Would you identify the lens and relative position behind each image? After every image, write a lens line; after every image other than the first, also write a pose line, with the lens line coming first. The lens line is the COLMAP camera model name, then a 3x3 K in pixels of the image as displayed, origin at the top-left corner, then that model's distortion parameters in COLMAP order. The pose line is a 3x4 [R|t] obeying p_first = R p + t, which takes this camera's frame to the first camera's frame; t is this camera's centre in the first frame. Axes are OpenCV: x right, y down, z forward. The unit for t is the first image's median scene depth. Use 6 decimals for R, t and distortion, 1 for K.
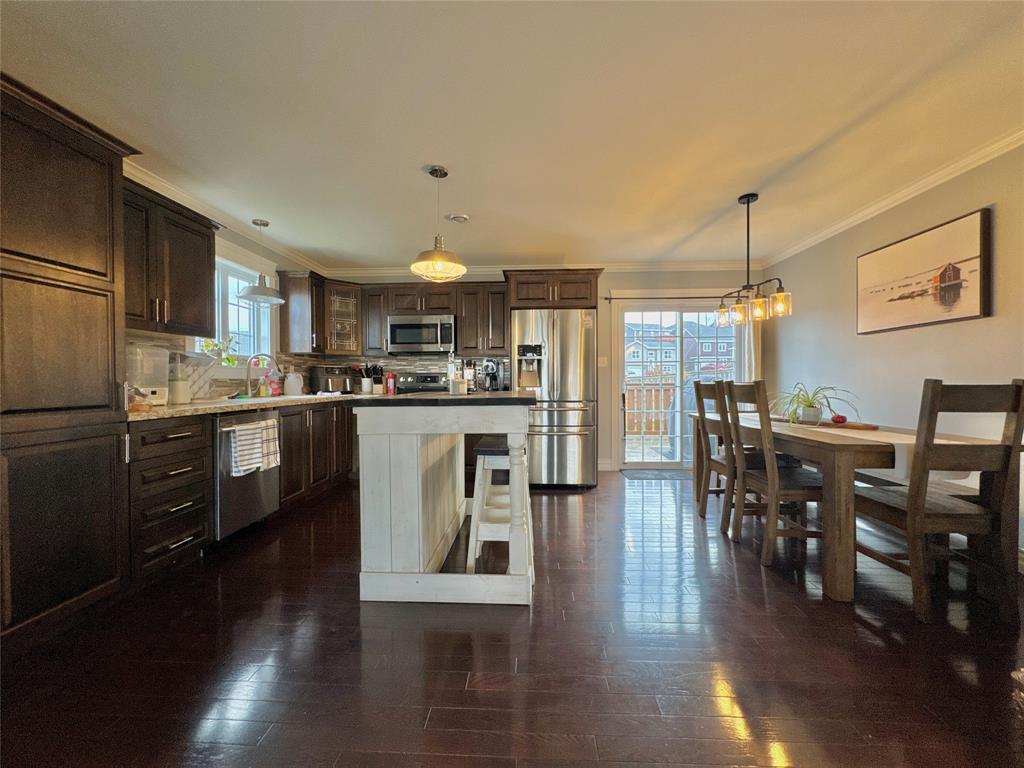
lens RADIAL K [[408.4, 0, 511.6], [0, 408.4, 384.9], [0, 0, 1]] dist [-0.004078, 0.000852]
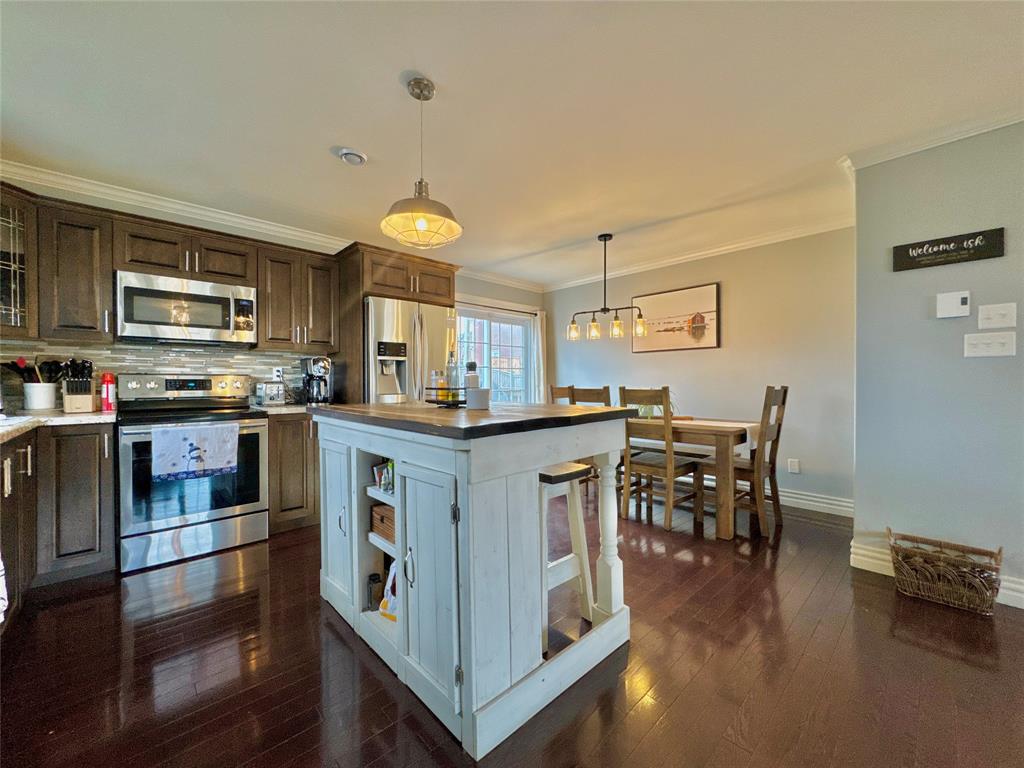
lens RADIAL K [[408.4, 0, 510.3], [0, 408.4, 386.5], [0, 0, 1]] dist [-0.004078, 0.000852]
pose [[0.694404, -0.005918, 0.719561, -0.488337], [0.007361, 0.999972, 0.001120, -0.013111], [-0.719548, 0.004519, 0.694428, 0.351847]]
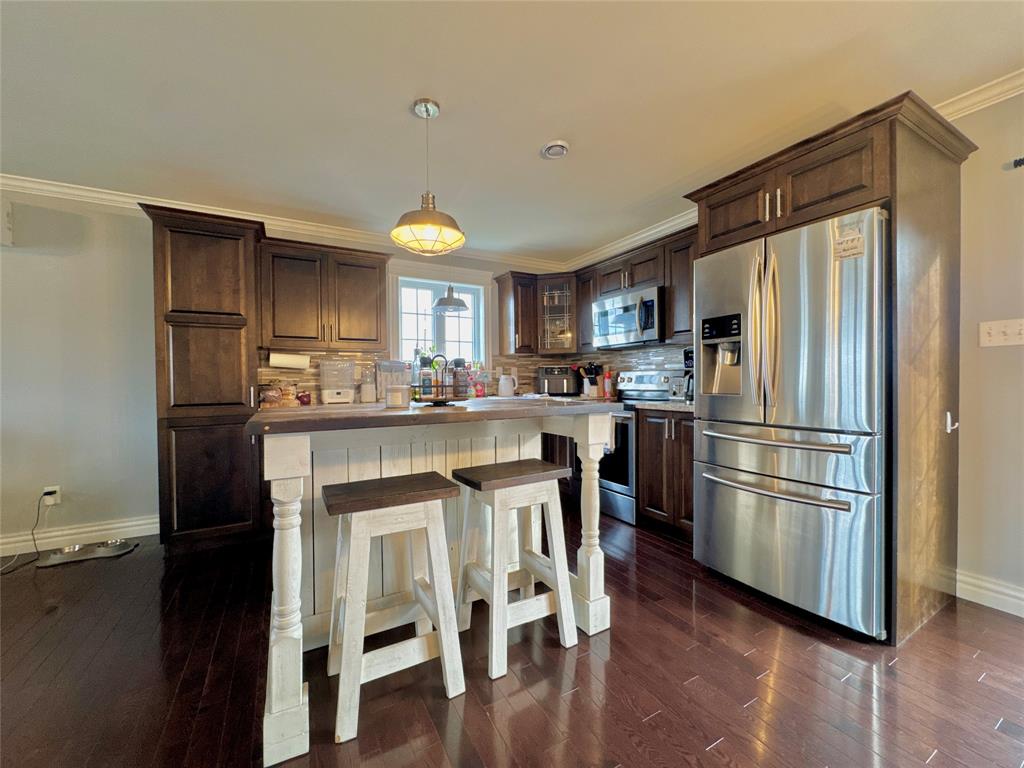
lens RADIAL K [[408.4, 0, 511.6], [0, 408.4, 385.8], [0, 0, 1]] dist [-0.004078, 0.000852]
pose [[0.532857, 0.009058, -0.846157, 0.460511], [0.001593, 0.999930, 0.011707, -0.017273], [0.846204, -0.007586, 0.532806, 0.619024]]
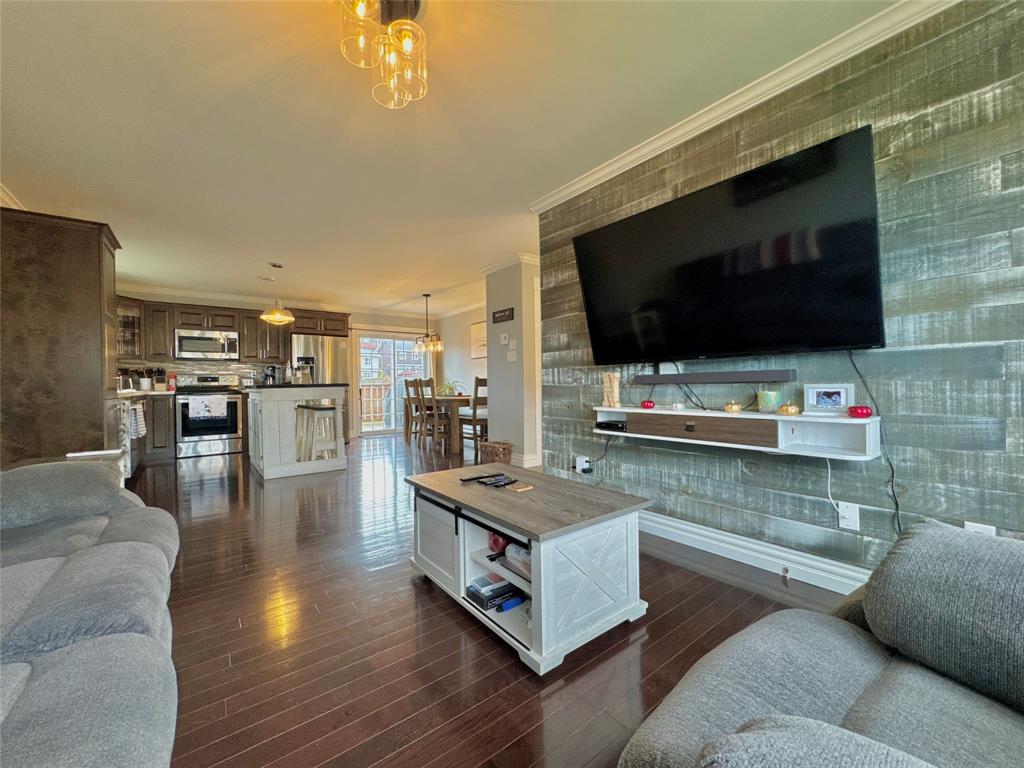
lens RADIAL K [[408.4, 0, 513.0], [0, 408.4, 385.7], [0, 0, 1]] dist [-0.004078, 0.000852]
pose [[0.760885, -0.007989, 0.648838, -0.483853], [0.016357, 0.999843, -0.006872, 0.048274], [-0.648681, 0.015842, 0.760896, -0.942544]]
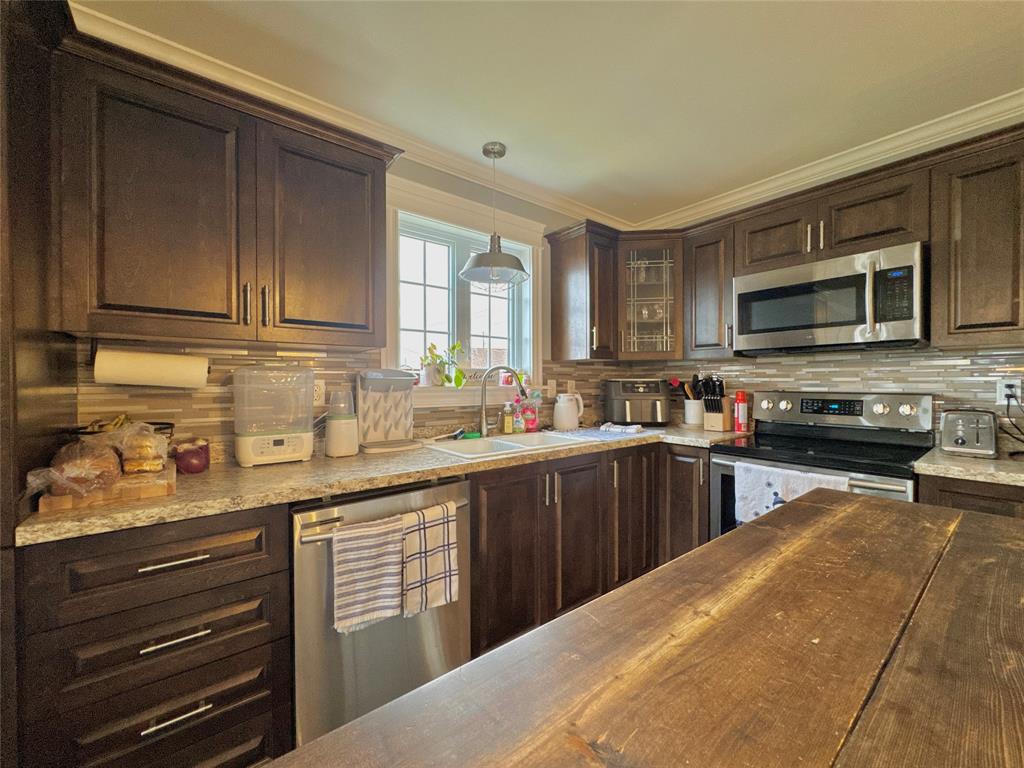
lens RADIAL K [[408.4, 0, 511.9], [0, 408.4, 384.9], [0, 0, 1]] dist [-0.004078, 0.000852]
pose [[0.659214, 0.007273, -0.751920, -0.157252], [-0.006801, 0.999970, 0.003711, -0.057898], [0.751924, 0.002668, 0.659244, 0.696712]]
